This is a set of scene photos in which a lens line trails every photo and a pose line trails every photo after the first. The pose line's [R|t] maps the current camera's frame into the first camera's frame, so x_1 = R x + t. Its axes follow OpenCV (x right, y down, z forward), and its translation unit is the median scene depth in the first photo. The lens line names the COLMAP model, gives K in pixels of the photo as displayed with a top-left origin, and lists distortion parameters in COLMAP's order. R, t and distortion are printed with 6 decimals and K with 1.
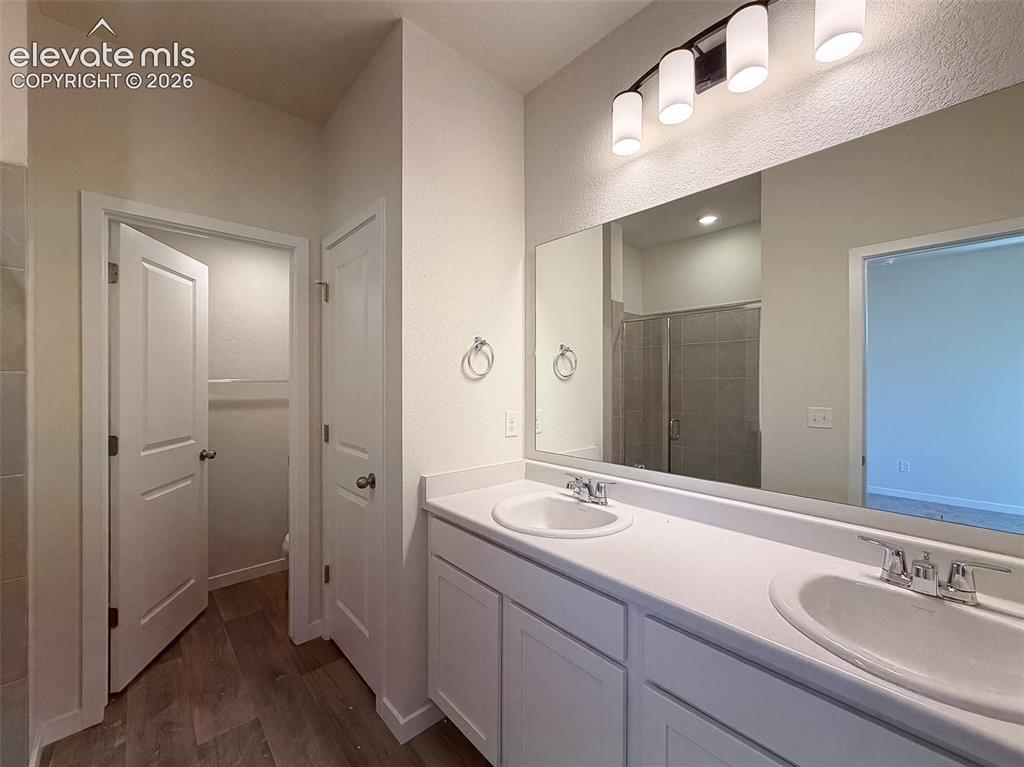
lens RADIAL K [[409.0, 0, 471.4], [0, 409.0, 384.0], [0, 0, 1]] dist [0.003329, -0.000493]
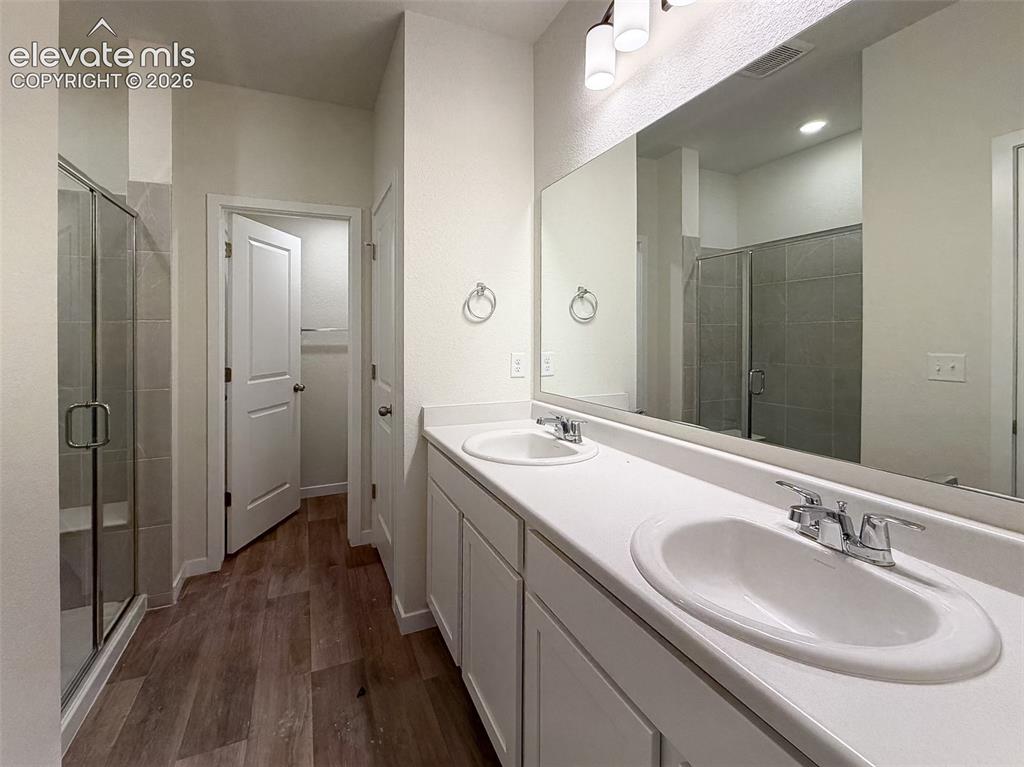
lens RADIAL K [[409.0, 0, 433.6], [0, 409.0, 337.4], [0, 0, 1]] dist [0.003329, -0.000493]
pose [[0.935372, -0.003343, -0.353650, 0.265592], [0.003364, 0.999994, -0.000555, 0.026960], [0.353650, -0.000671, 0.935378, -0.046815]]
